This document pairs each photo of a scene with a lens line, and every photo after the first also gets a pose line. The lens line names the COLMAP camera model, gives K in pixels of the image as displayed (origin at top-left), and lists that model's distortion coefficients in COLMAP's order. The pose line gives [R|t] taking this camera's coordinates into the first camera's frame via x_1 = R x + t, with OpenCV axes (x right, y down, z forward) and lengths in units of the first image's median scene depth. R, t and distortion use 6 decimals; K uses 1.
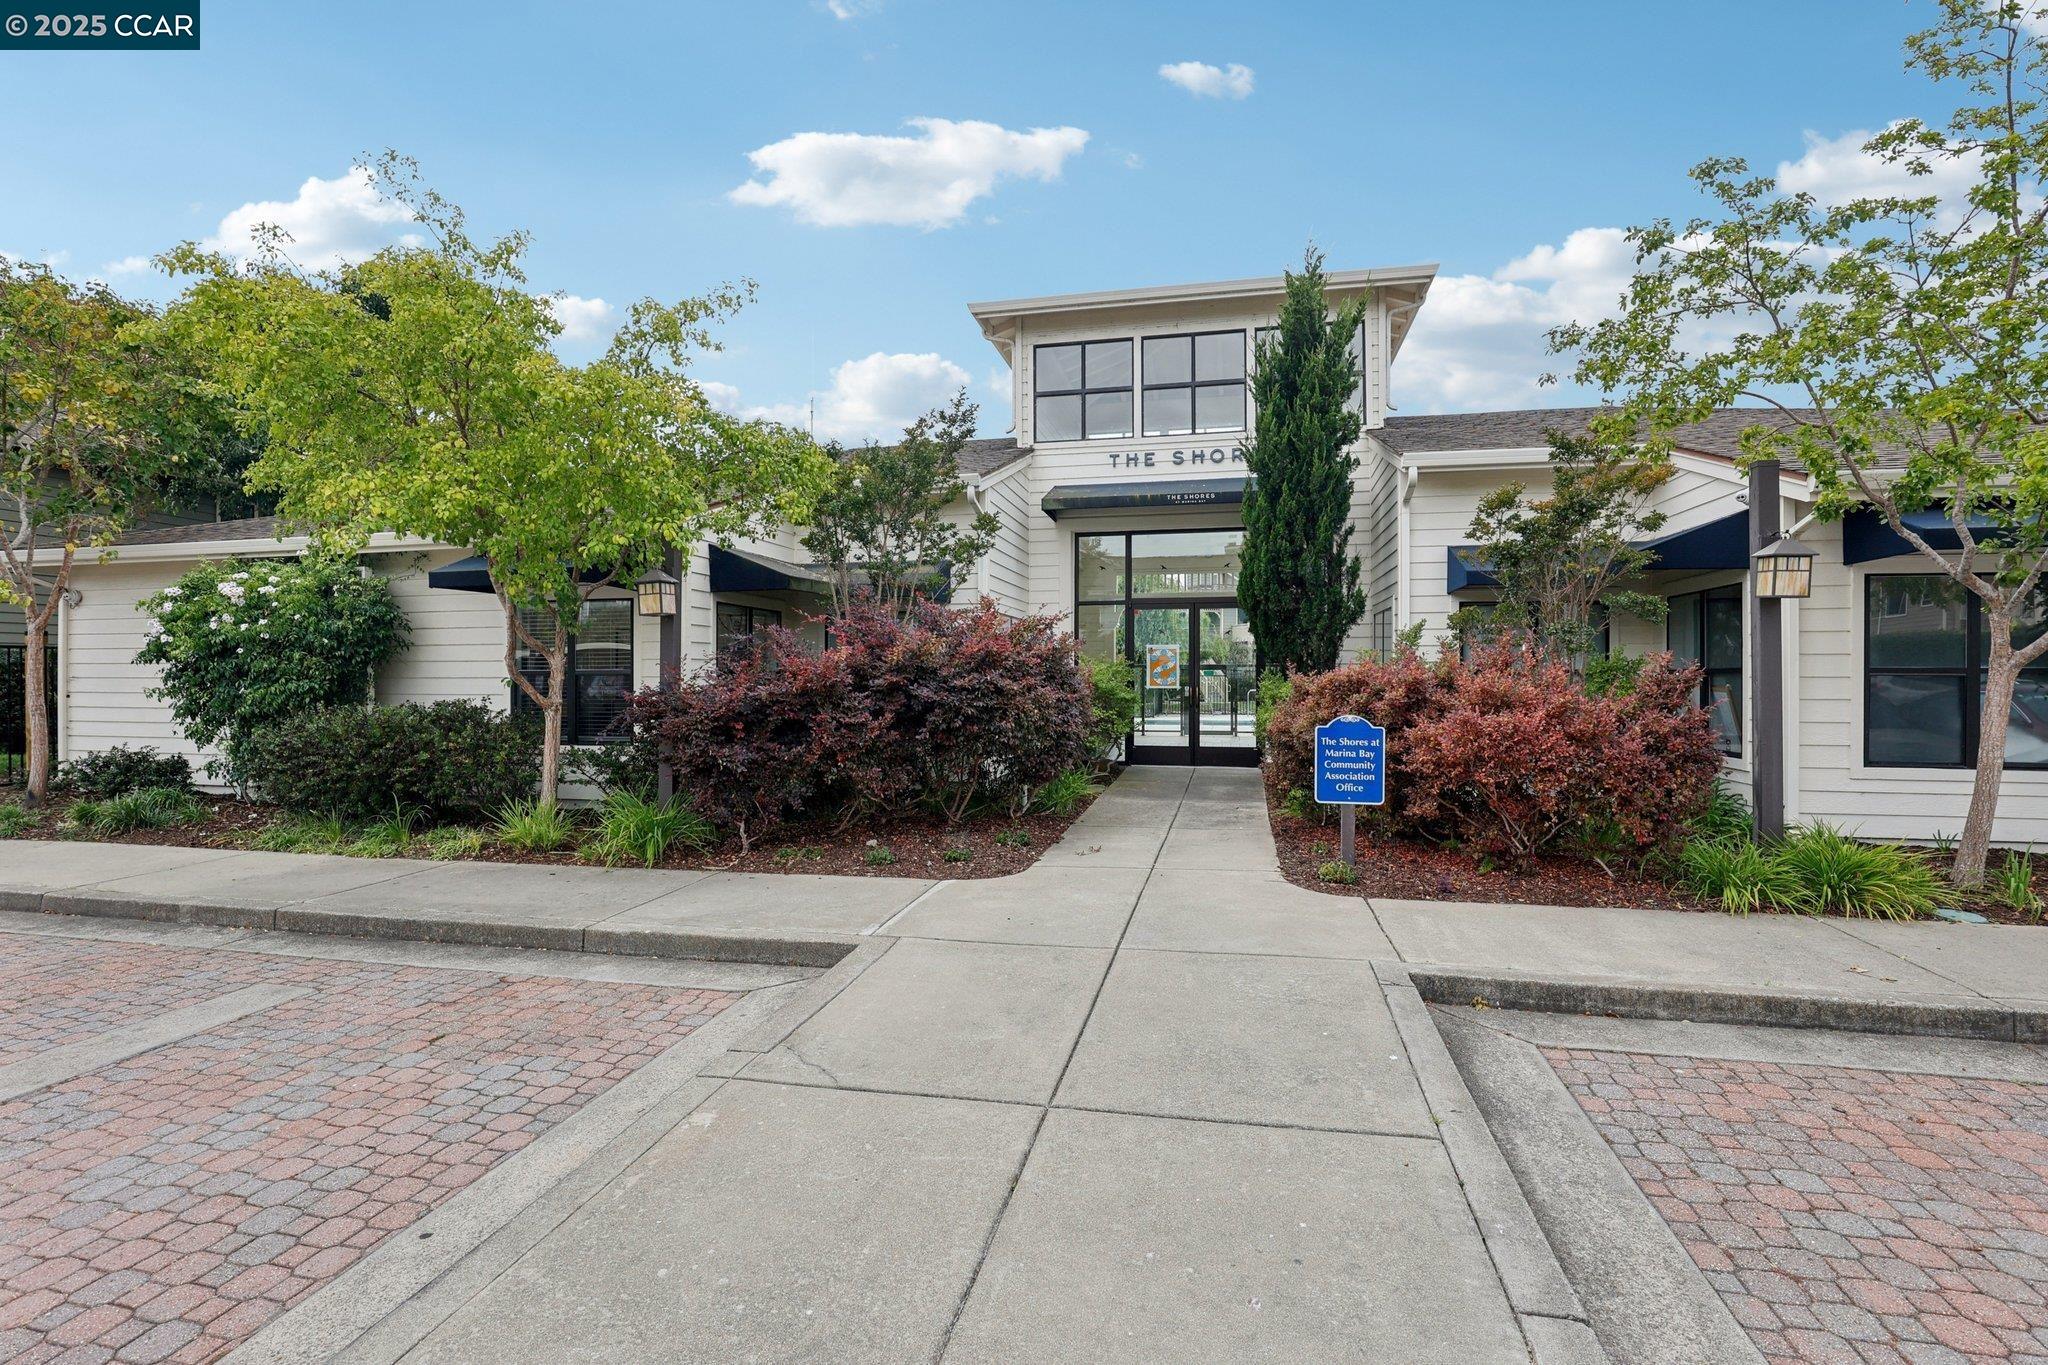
lens RADIAL K [[962.3, 0, 1018.3], [0, 962.3, 672.5], [0, 0, 1]] dist [-0.021028, 0.001822]
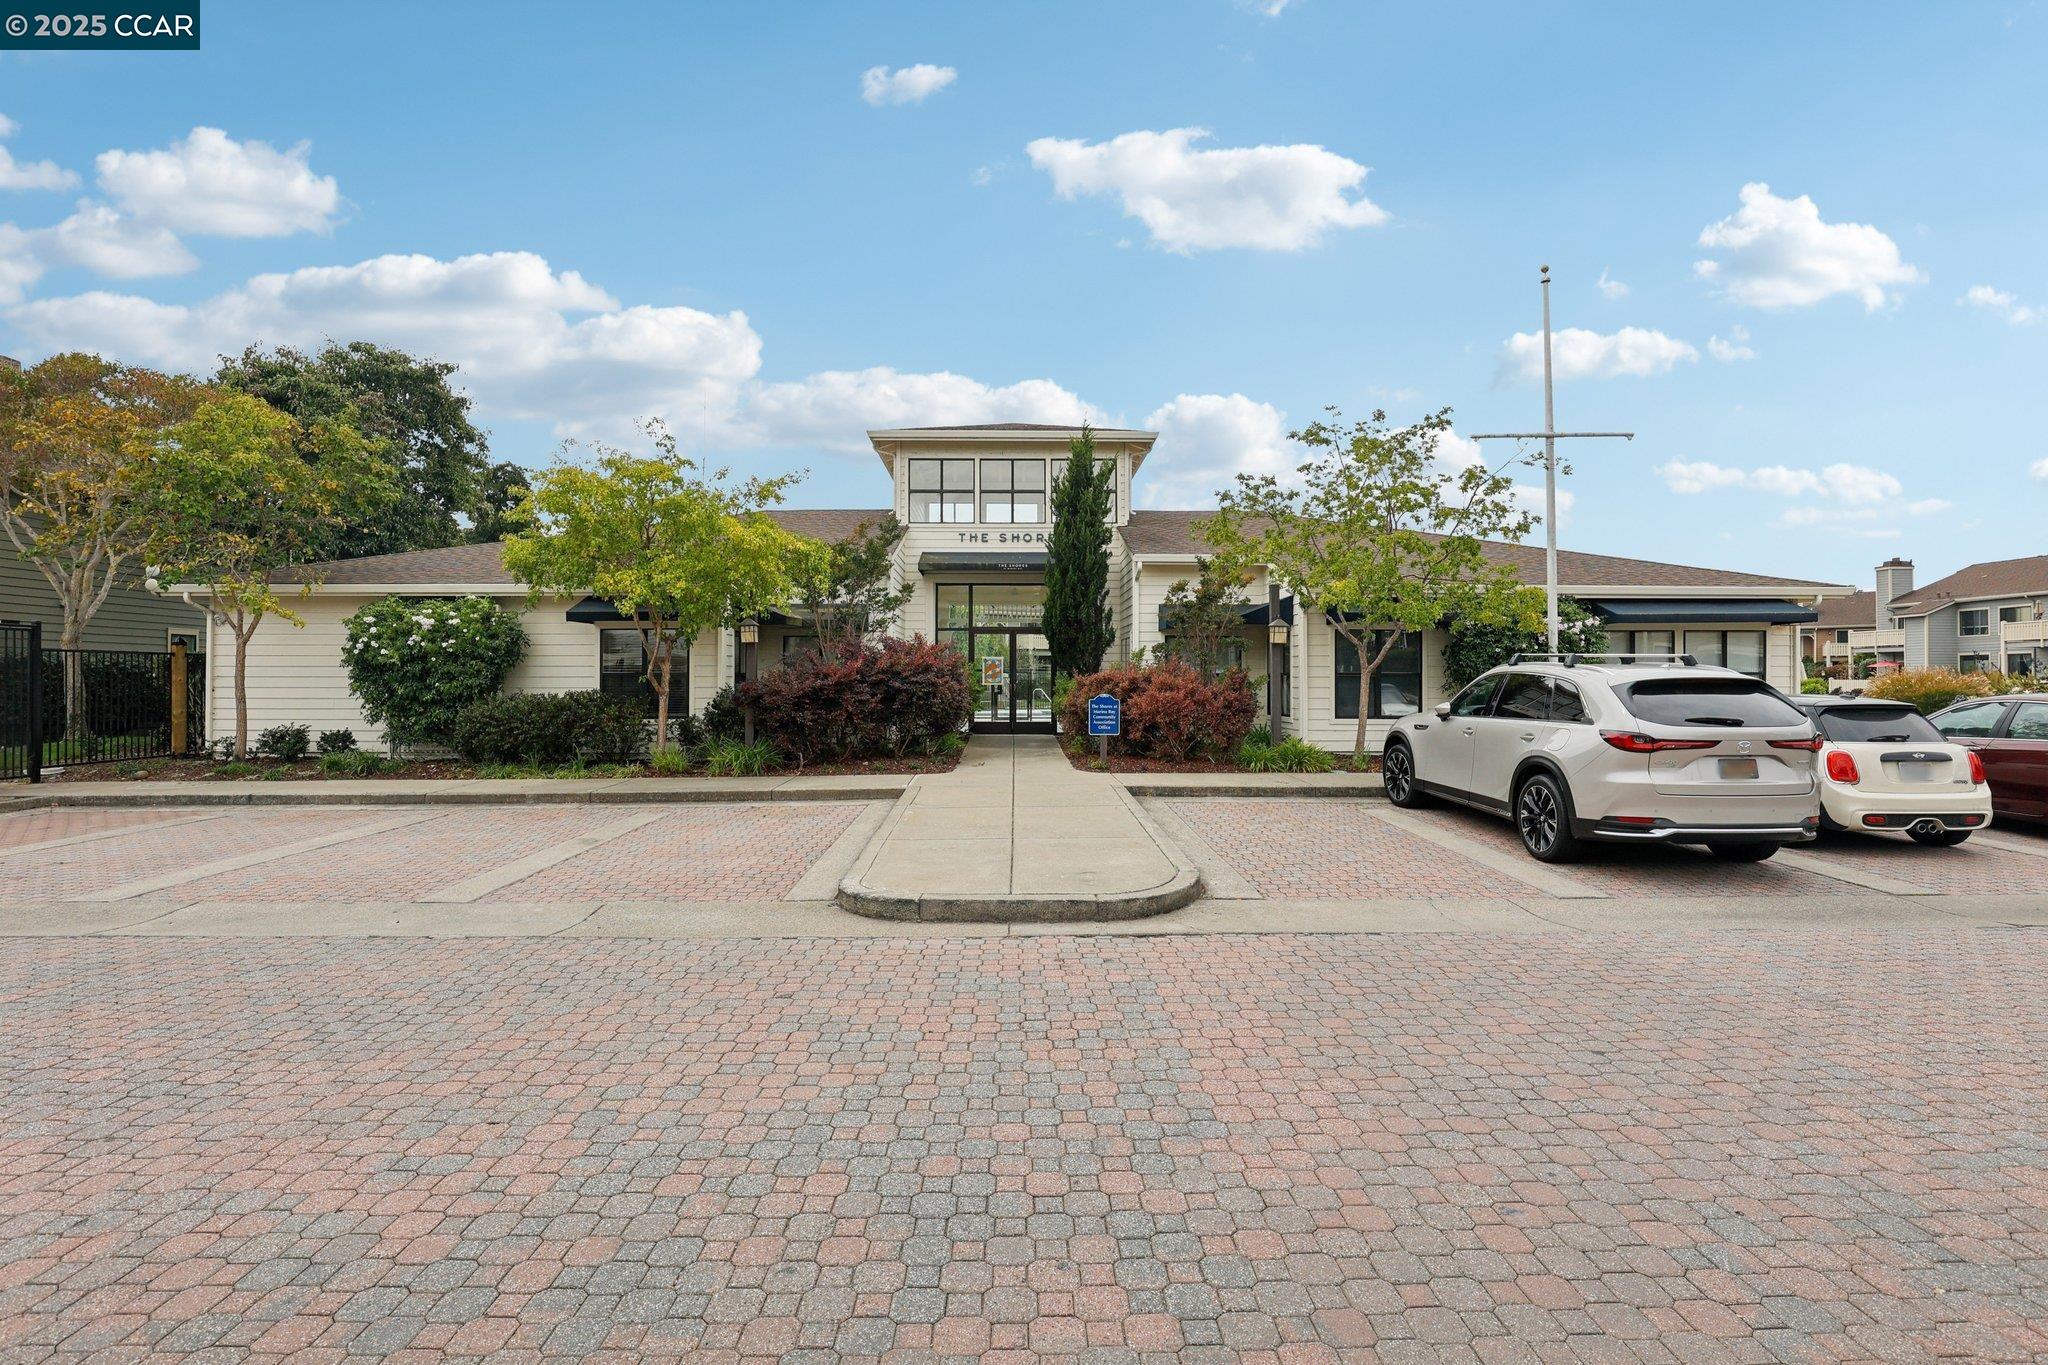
lens RADIAL K [[962.3, 0, 1024.8], [0, 962.3, 677.3], [0, 0, 1]] dist [-0.021028, 0.001822]
pose [[0.970935, 0.001453, 0.239339, -0.221554], [-0.001650, 0.999998, 0.000622, 0.003764], [-0.239338, -0.000999, 0.970936, -0.676052]]
